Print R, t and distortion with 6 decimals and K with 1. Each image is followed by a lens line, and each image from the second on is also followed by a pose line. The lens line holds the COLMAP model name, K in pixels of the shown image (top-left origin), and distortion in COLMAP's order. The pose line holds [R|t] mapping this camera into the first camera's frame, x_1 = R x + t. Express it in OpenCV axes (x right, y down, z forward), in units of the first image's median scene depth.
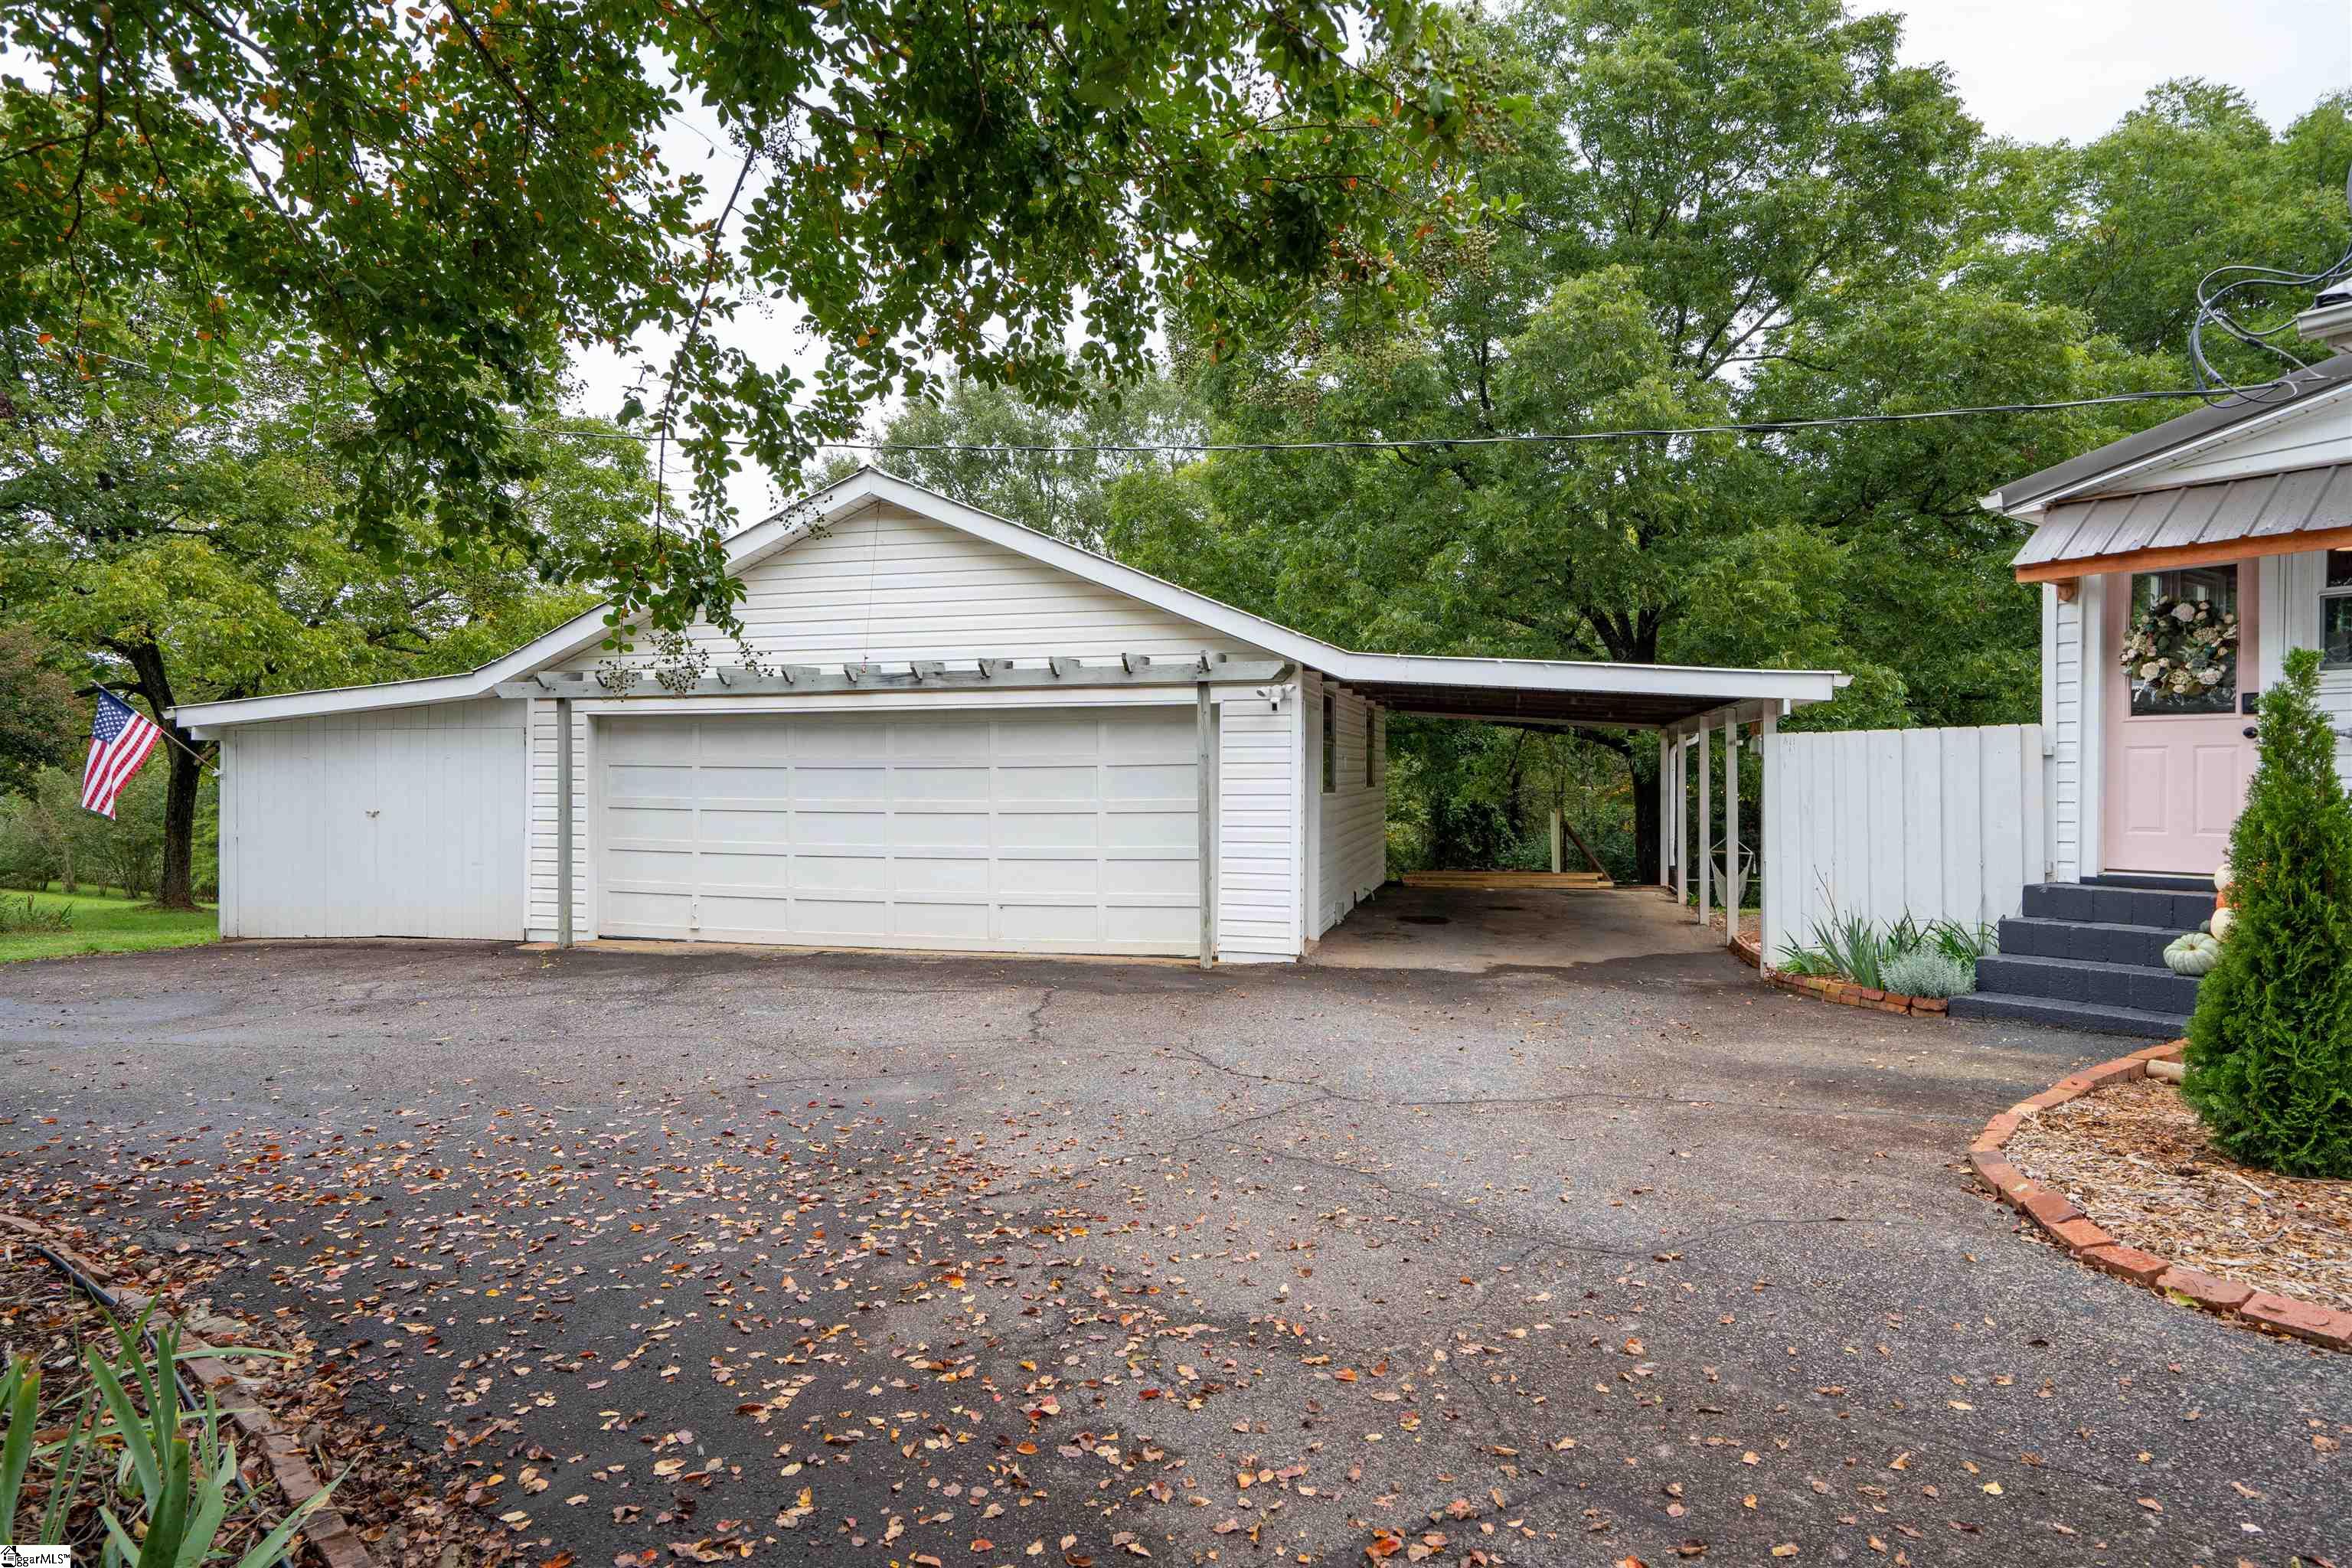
lens RADIAL K [[1419.6, 0, 1182.6], [0, 1419.6, 776.9], [0, 0, 1]] dist [-0.002003, 0.009023]
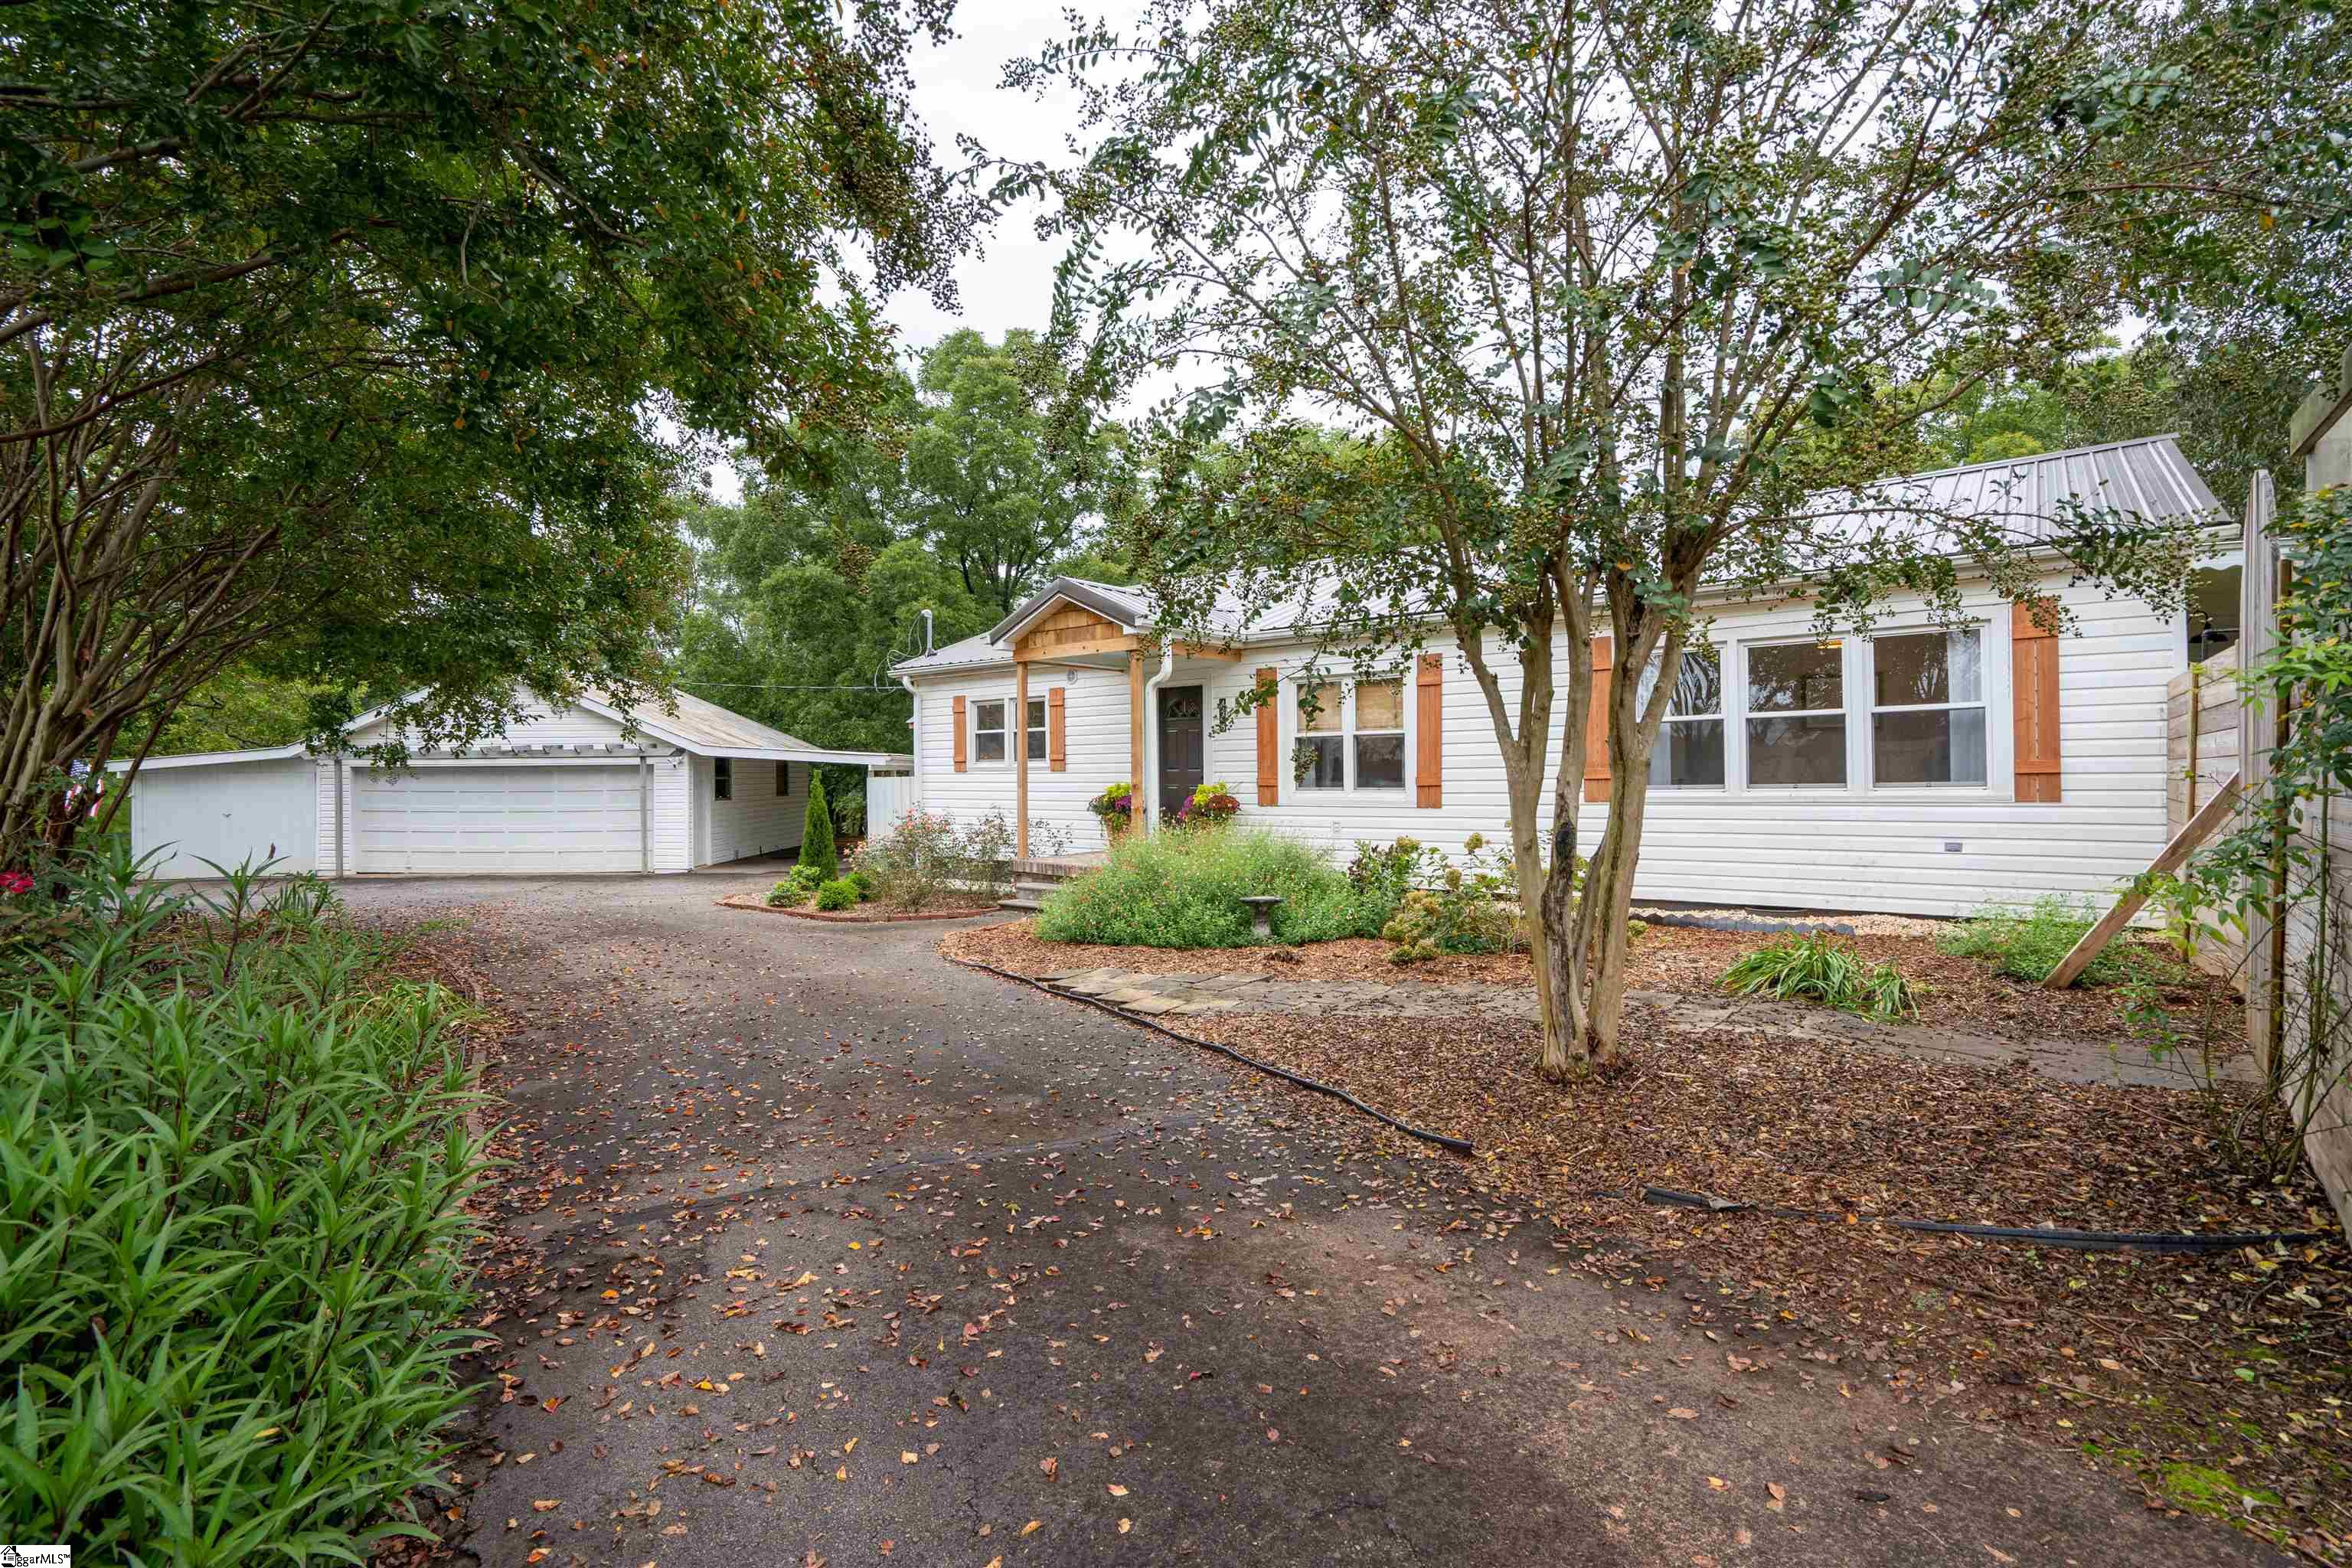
lens RADIAL K [[1038.5, 0, 1175.7], [0, 1038.5, 780.3], [0, 0, 1]] dist [-0.004647, -0.000093]
pose [[0.970204, -0.006493, 0.242204, 1.165217], [0.007515, 0.999966, -0.003296, -0.032289], [-0.242175, 0.005018, 0.970220, -2.290474]]
